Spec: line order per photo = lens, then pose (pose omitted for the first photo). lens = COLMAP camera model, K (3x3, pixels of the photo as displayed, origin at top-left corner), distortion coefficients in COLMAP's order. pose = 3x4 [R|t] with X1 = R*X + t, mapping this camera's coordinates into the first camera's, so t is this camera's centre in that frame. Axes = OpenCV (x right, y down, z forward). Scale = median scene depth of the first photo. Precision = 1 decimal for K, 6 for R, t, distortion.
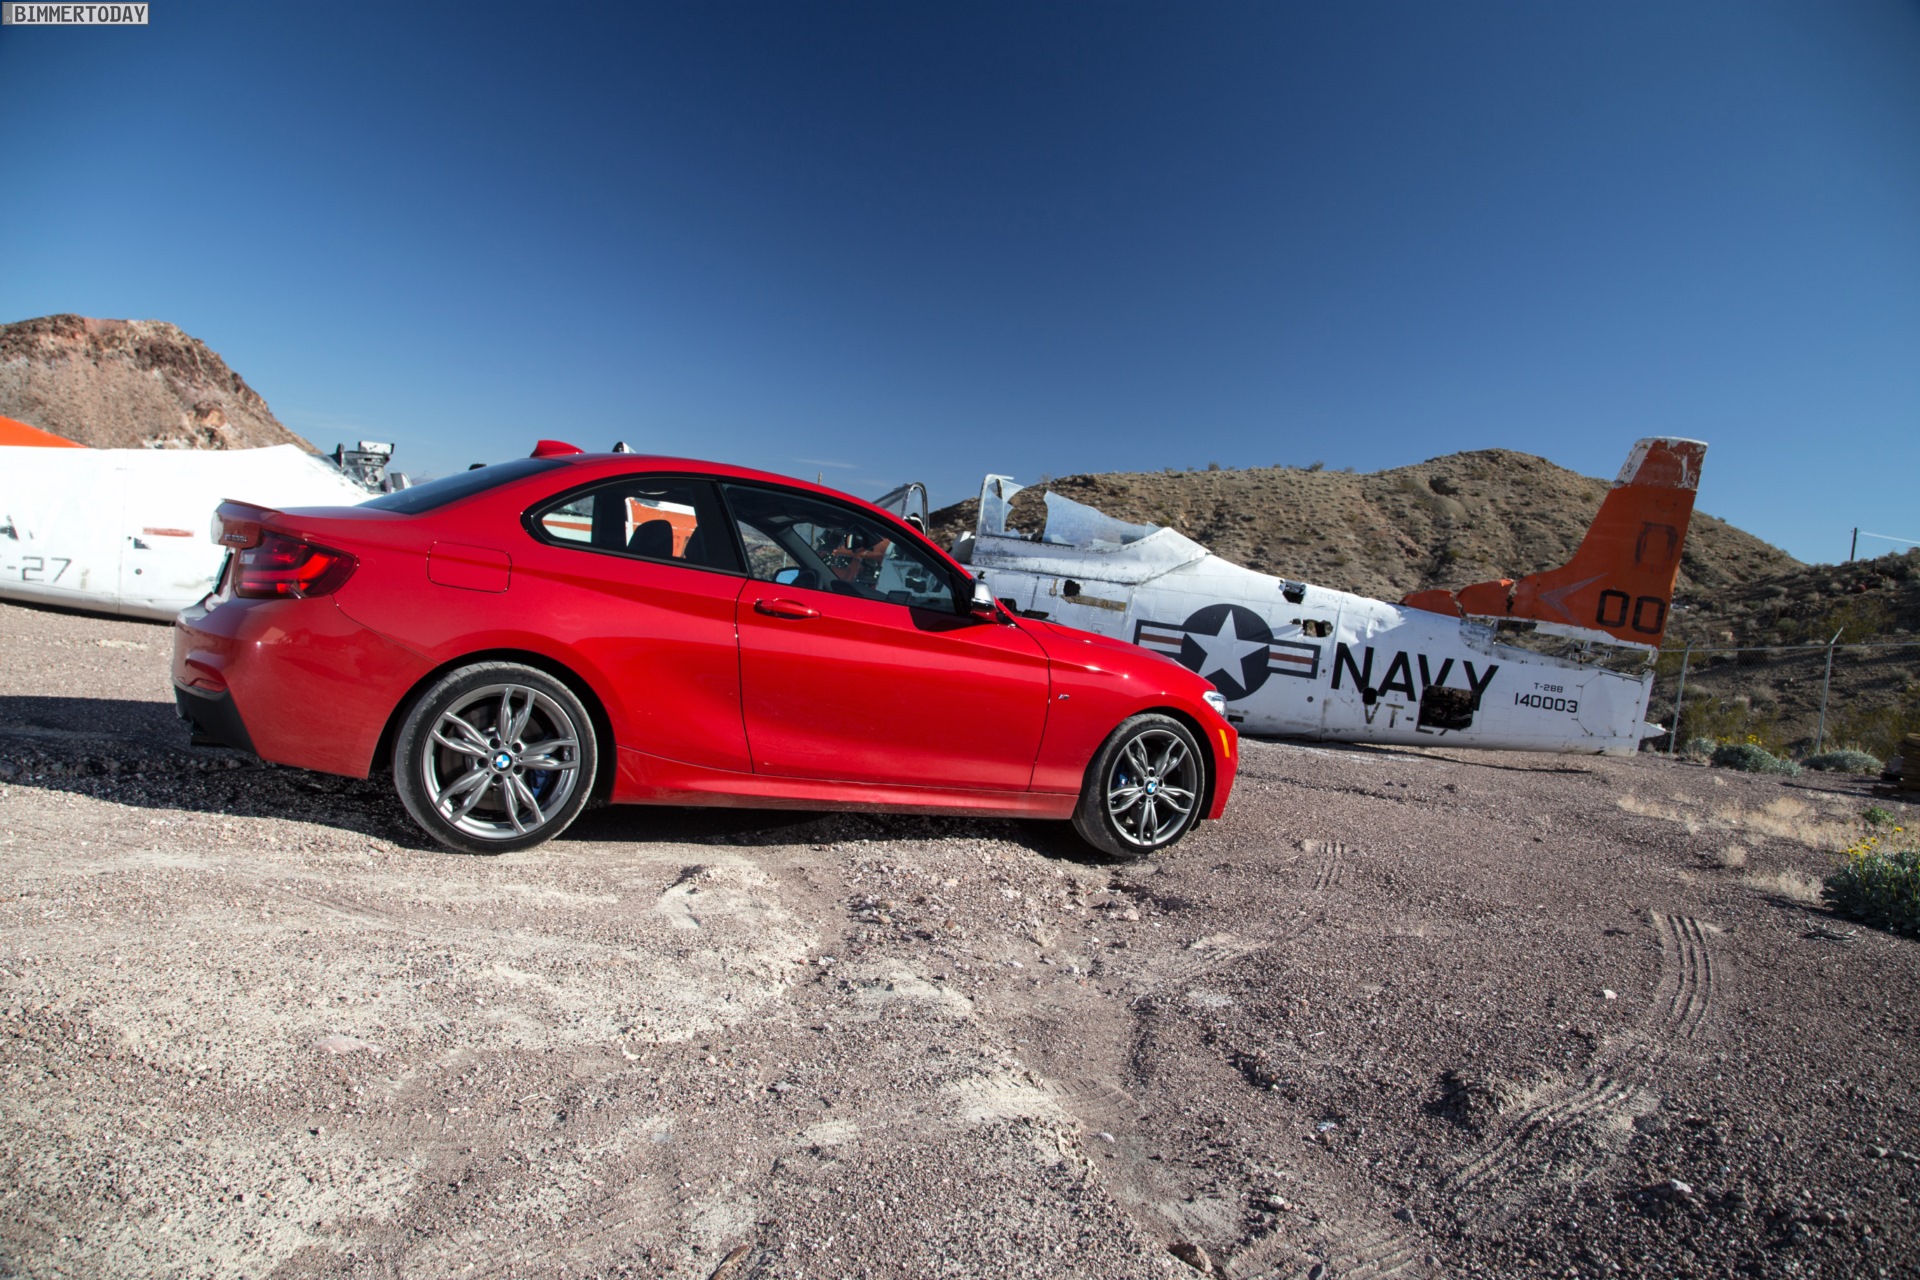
lens RADIAL K [[1316.0, 0, 961.9], [0, 1316.0, 633.0], [0, 0, 1]] dist [-0.073004, 0.008181]
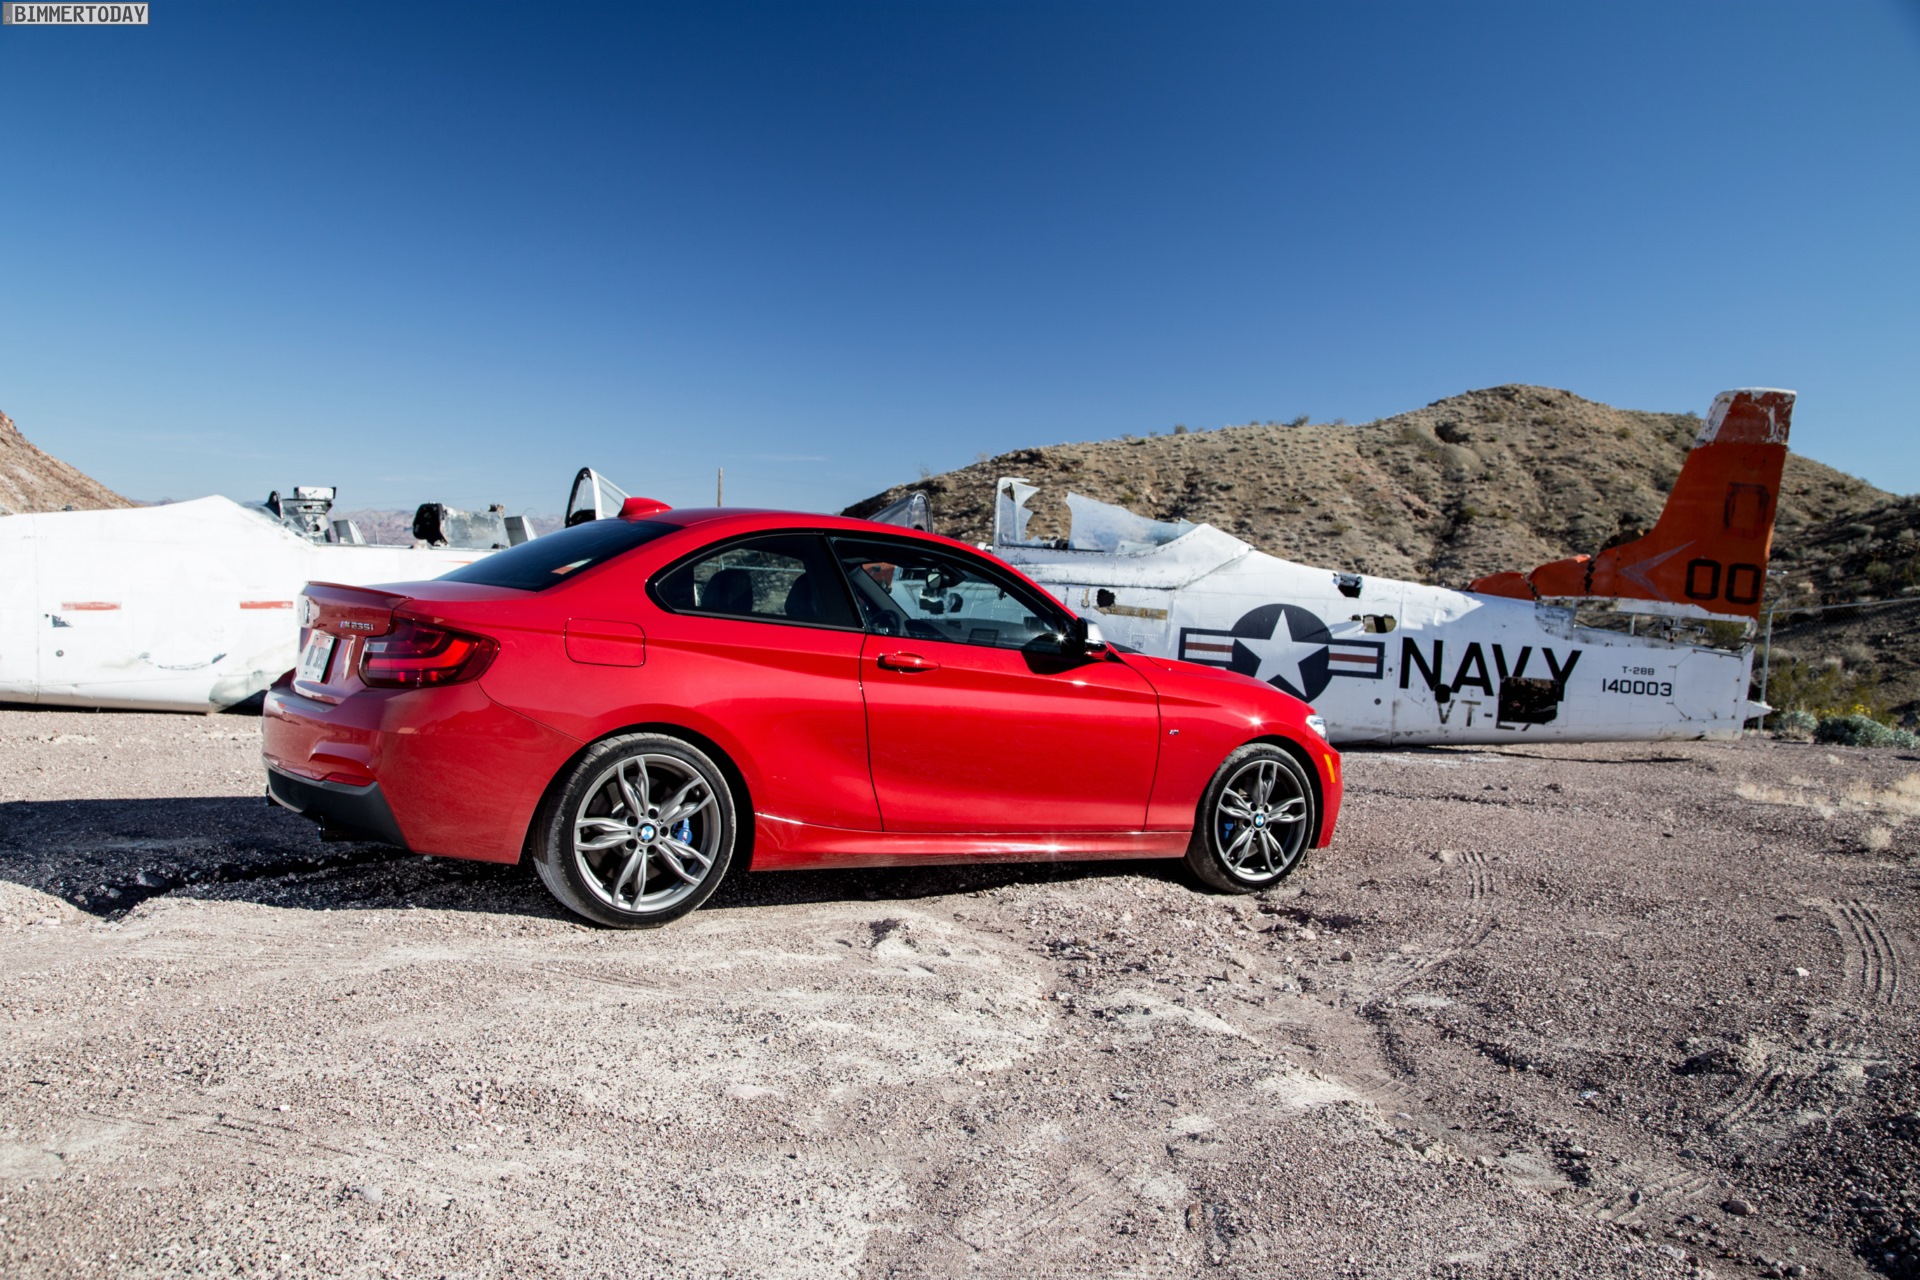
lens RADIAL K [[1582.7, 0, 958.2], [0, 1582.7, 629.7], [0, 0, 1]] dist [-0.002657, 0.014527]
pose [[0.996297, -0.069816, 0.050186, -0.082753], [0.070165, 0.997522, -0.005213, -0.015140], [-0.049697, 0.008715, 0.998726, -0.096270]]
